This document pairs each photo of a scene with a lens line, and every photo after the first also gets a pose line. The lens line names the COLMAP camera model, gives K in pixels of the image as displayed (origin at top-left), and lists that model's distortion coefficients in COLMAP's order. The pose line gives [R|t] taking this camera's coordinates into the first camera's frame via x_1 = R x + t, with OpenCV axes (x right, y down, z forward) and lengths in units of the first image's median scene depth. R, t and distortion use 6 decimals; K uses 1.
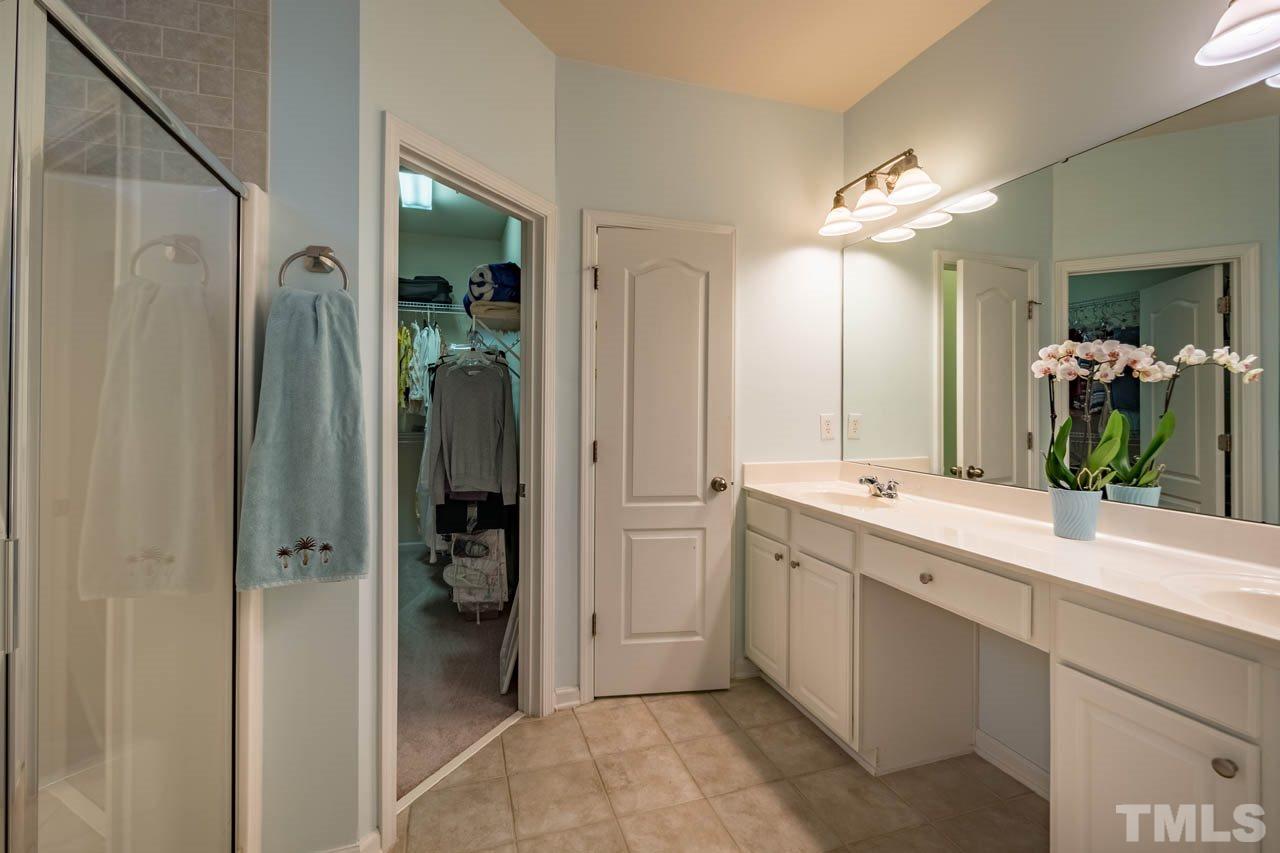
lens RADIAL K [[543.8, 0, 629.6], [0, 543.8, 393.2], [0, 0, 1]] dist [-0.000735, 0.000179]
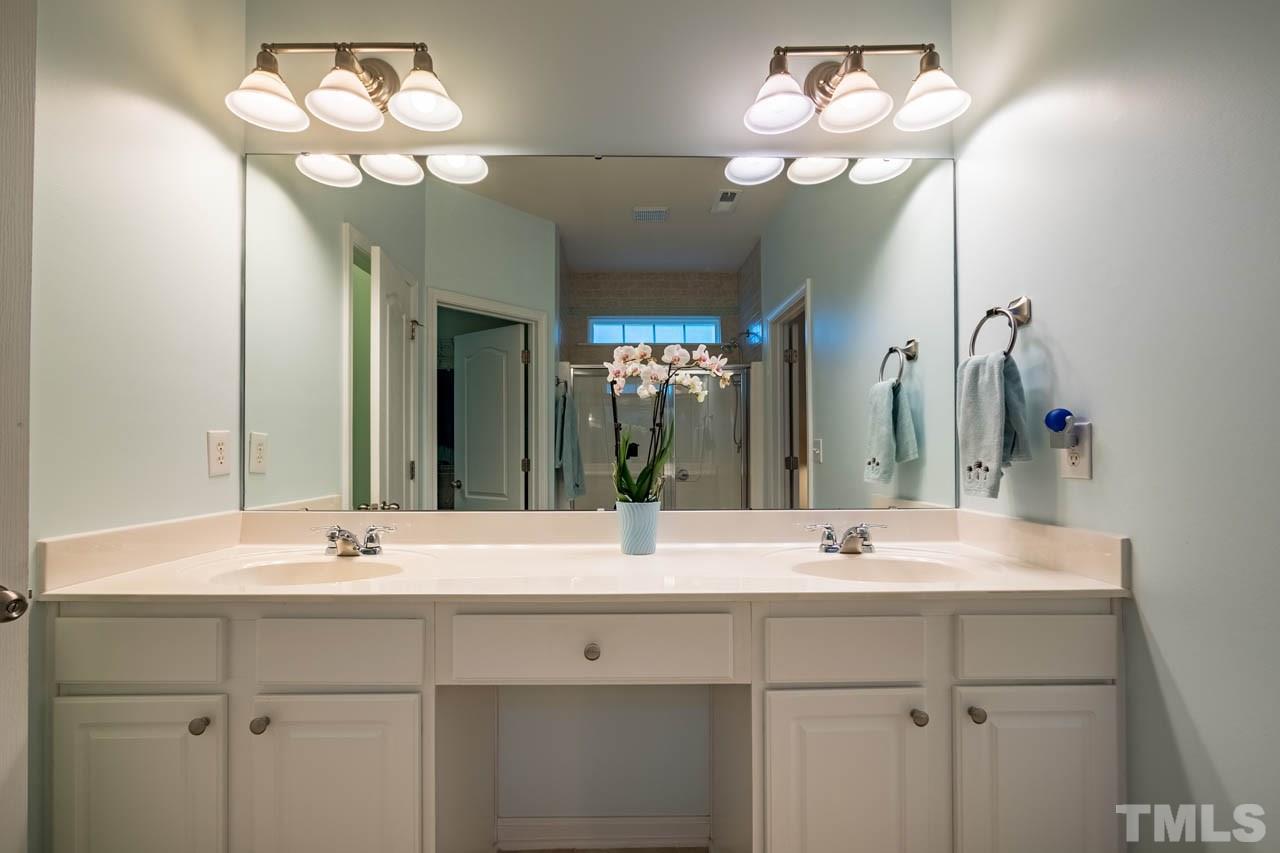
lens RADIAL K [[545.3, 0, 640.0], [0, 545.3, 446.4], [0, 0, 1]] dist [0.000254, 0.000070]
pose [[0.291468, 0.004224, 0.956571, -0.055390], [-0.018958, 0.999819, 0.001362, 0.048759], [-0.956393, -0.018532, 0.291496, 0.448720]]
